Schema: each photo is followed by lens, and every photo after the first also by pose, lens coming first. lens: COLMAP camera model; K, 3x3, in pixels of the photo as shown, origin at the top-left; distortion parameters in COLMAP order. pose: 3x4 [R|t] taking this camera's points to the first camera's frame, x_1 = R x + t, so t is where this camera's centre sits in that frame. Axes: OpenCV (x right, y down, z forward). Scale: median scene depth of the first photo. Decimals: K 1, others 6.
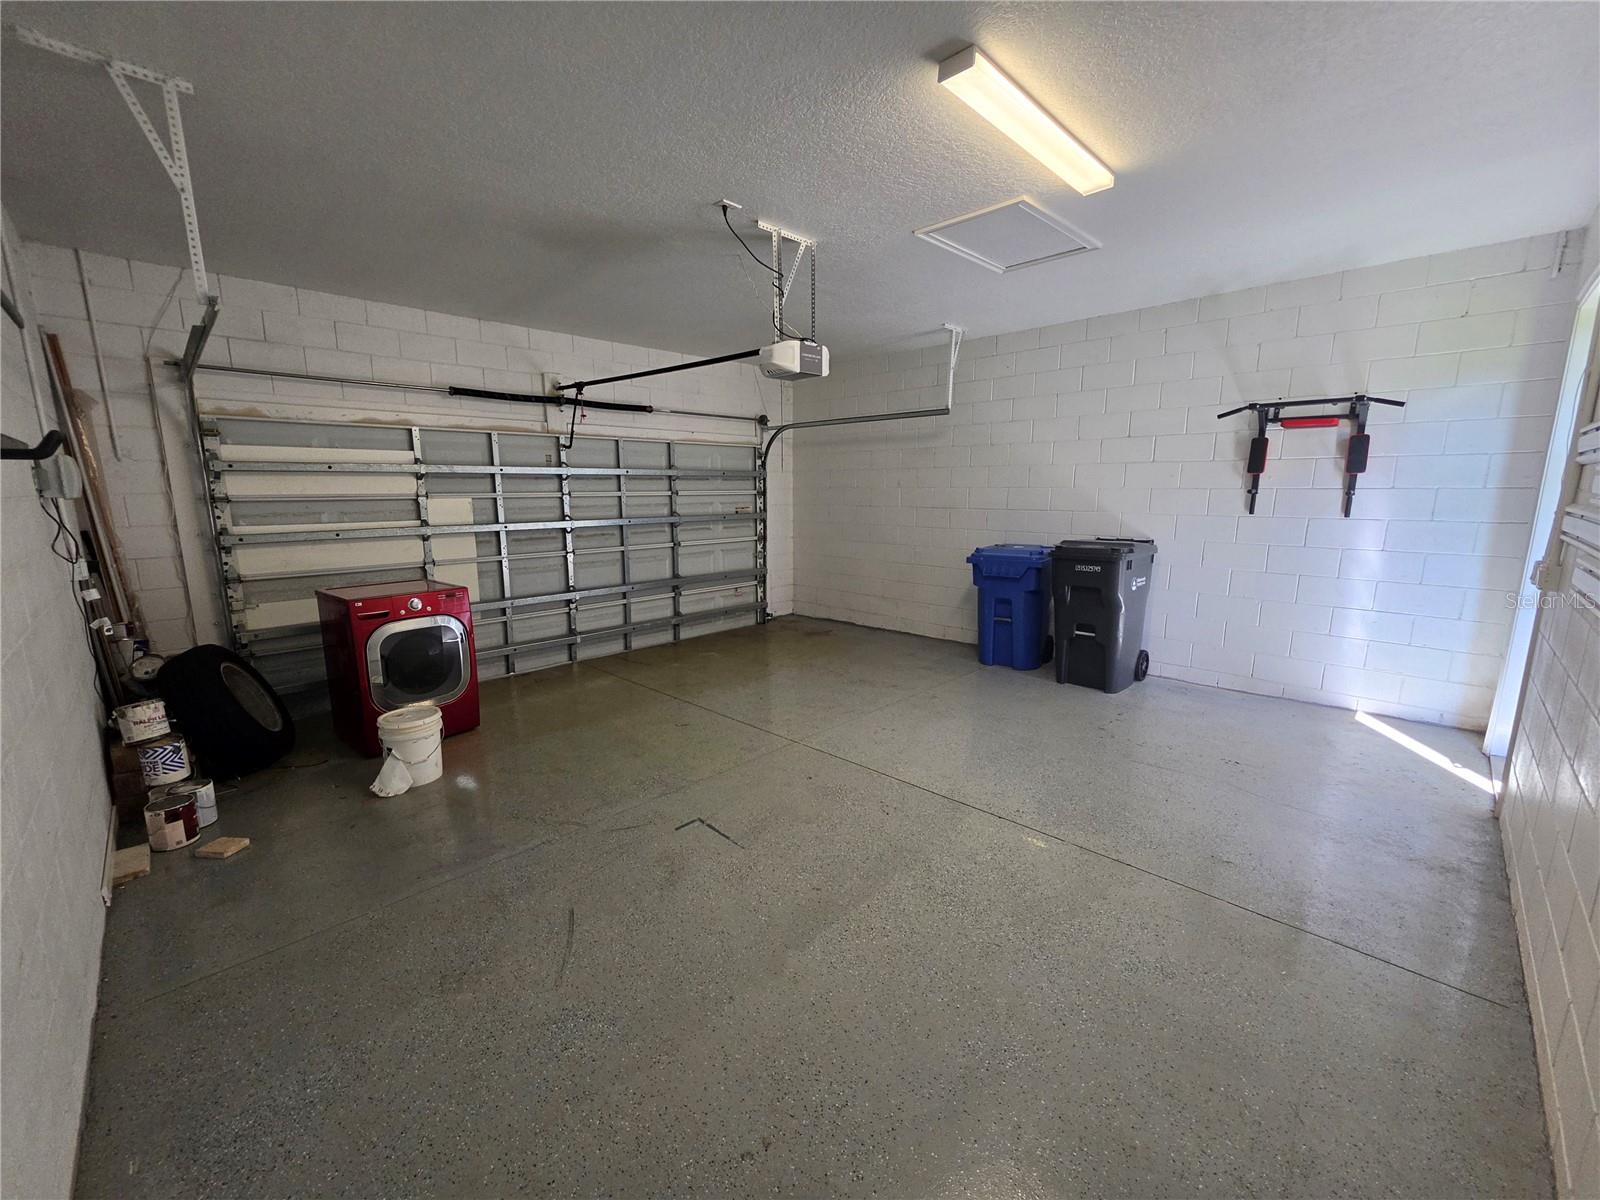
lens RADIAL K [[636.9, 0, 783.9], [0, 636.9, 597.5], [0, 0, 1]] dist [0.008429, 0.000380]
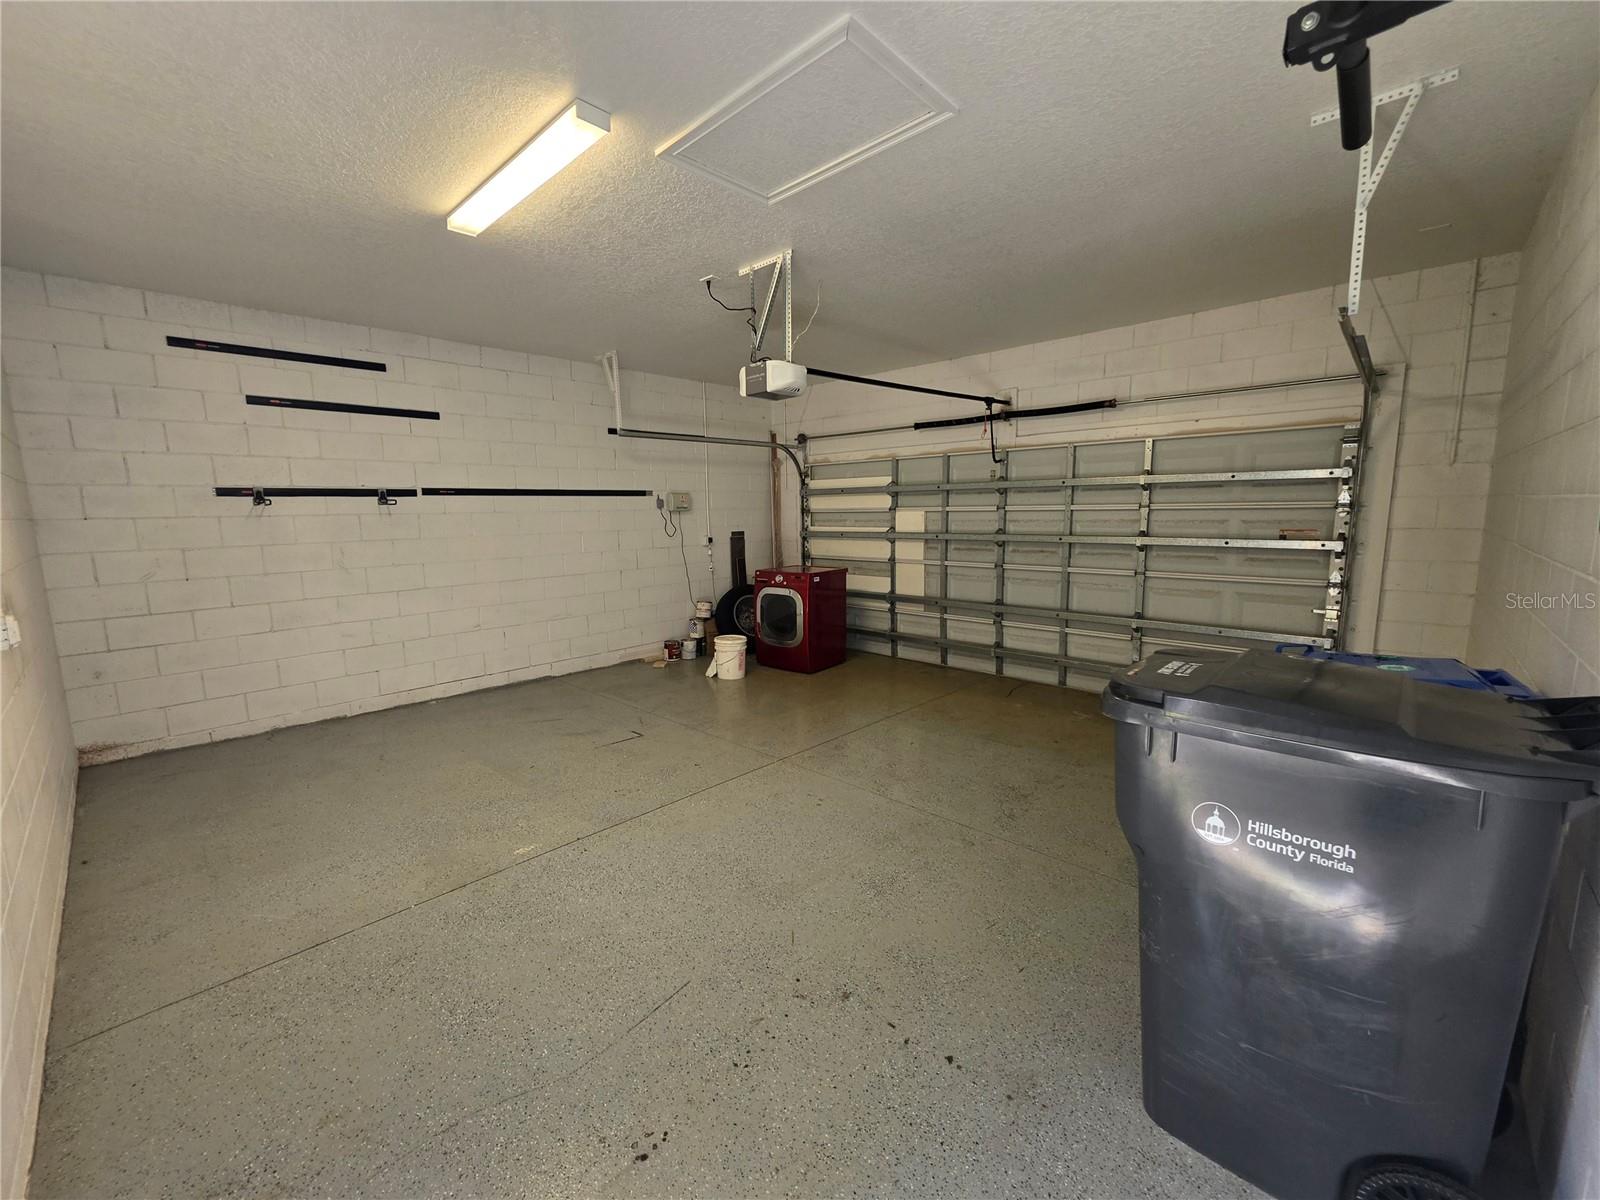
lens RADIAL K [[636.9, 0, 784.4], [0, 636.9, 602.0], [0, 0, 1]] dist [0.008429, 0.000380]
pose [[0.036676, 0.151997, -0.987700, 0.768563], [-0.156105, 0.977103, 0.144569, -0.126929], [0.987059, 0.148883, 0.059563, 0.723690]]
